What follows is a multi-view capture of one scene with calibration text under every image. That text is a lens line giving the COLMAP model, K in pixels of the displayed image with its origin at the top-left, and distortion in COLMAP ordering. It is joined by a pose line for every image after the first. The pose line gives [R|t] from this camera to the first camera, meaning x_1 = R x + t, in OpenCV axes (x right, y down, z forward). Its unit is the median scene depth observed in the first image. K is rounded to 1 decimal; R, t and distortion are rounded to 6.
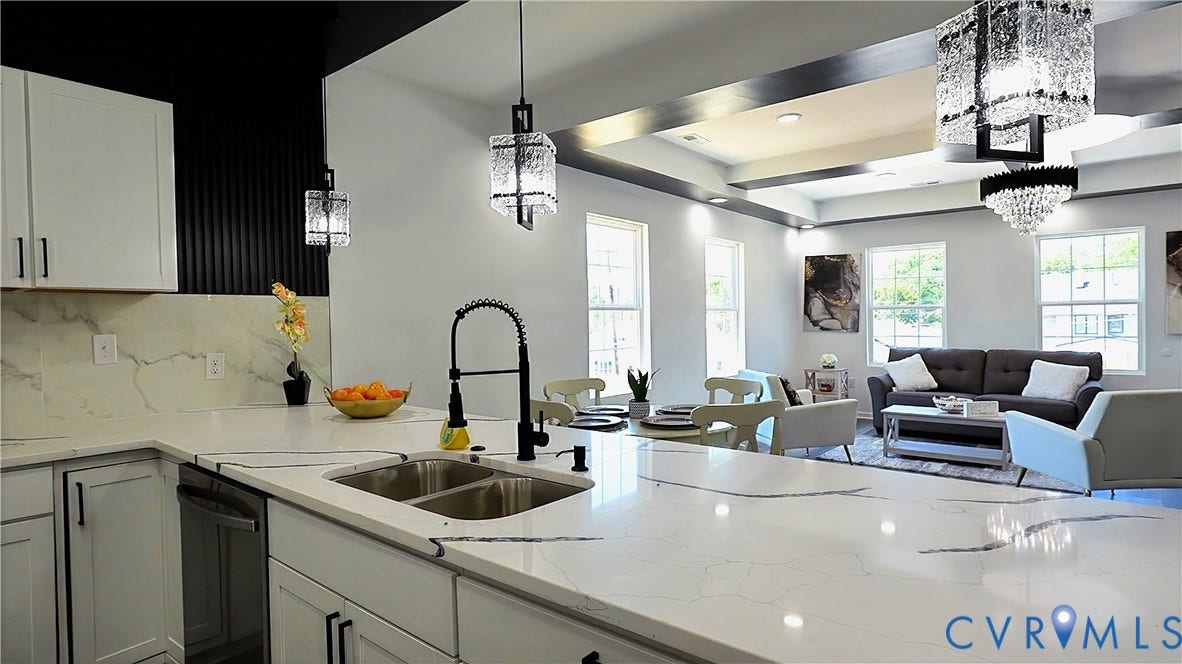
lens RADIAL K [[613.6, 0, 589.8], [0, 613.6, 323.3], [0, 0, 1]] dist [-0.005452, -0.000145]
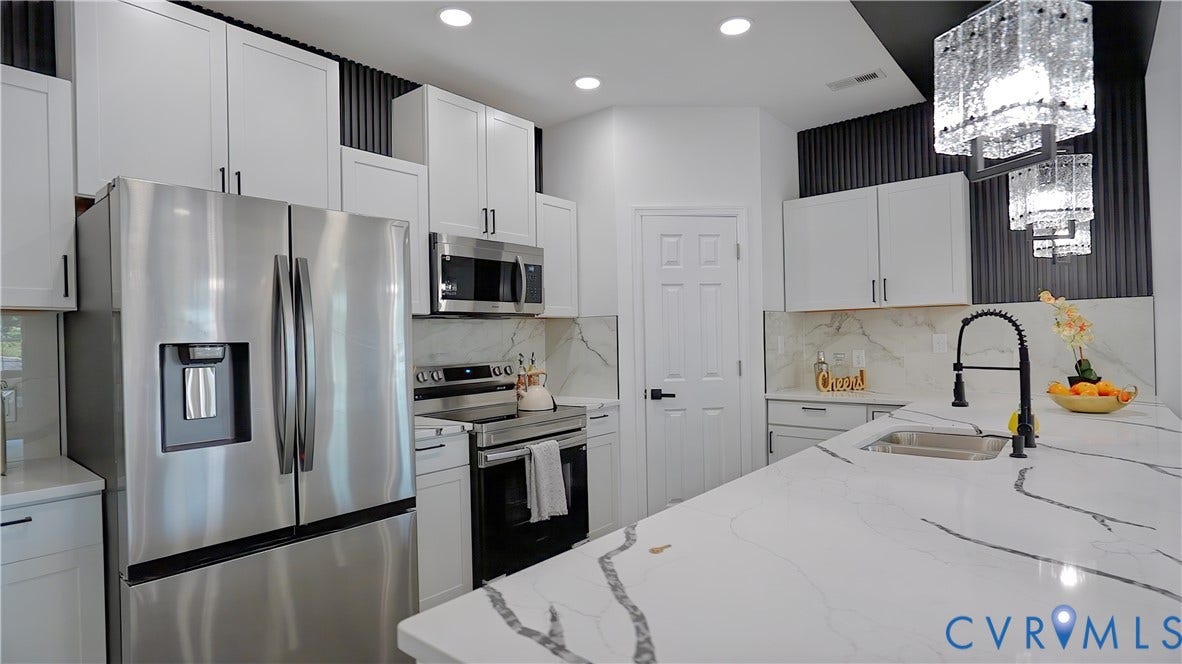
lens RADIAL K [[596.5, 0, 592.3], [0, 596.5, 337.6], [0, 0, 1]] dist [-0.001758, -0.000229]
pose [[0.000035, 0.012332, -0.999924, 1.013038], [0.021672, 0.999689, 0.012330, -0.013298], [0.999765, -0.021670, -0.000232, 0.196696]]
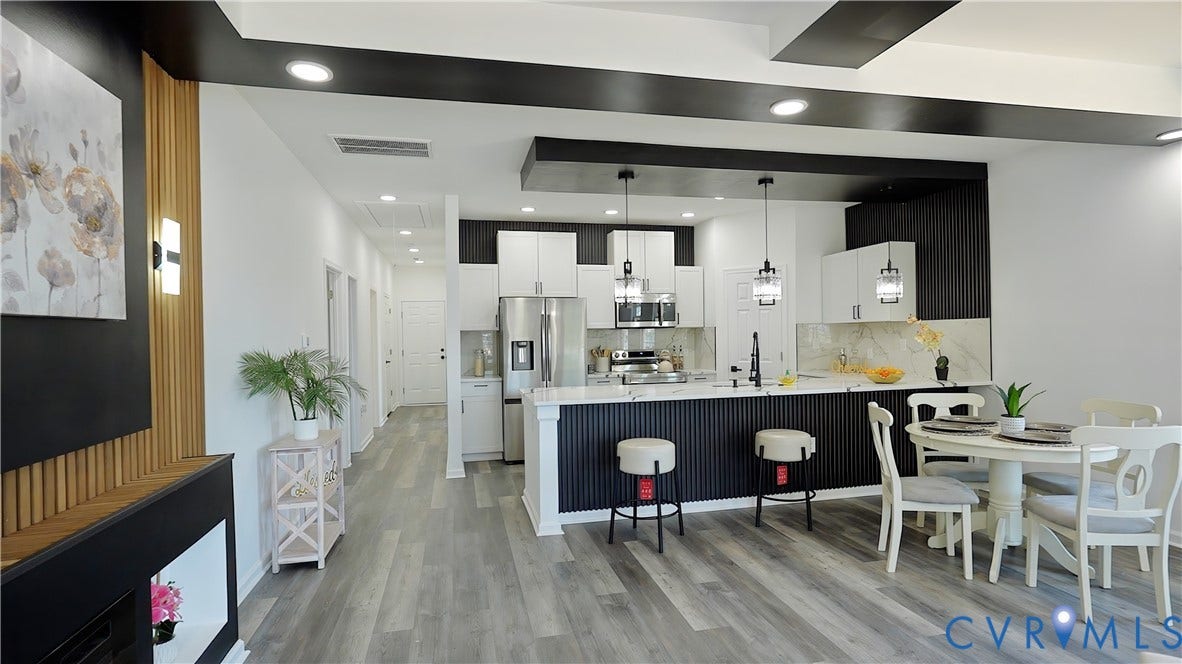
lens RADIAL K [[613.6, 0, 591.4], [0, 613.6, 336.0], [0, 0, 1]] dist [-0.005452, -0.000145]
pose [[-0.604558, 0.026626, -0.796116, 2.750772], [0.022672, 0.999611, 0.016215, -0.089299], [0.796238, -0.008247, -0.604927, 2.172259]]
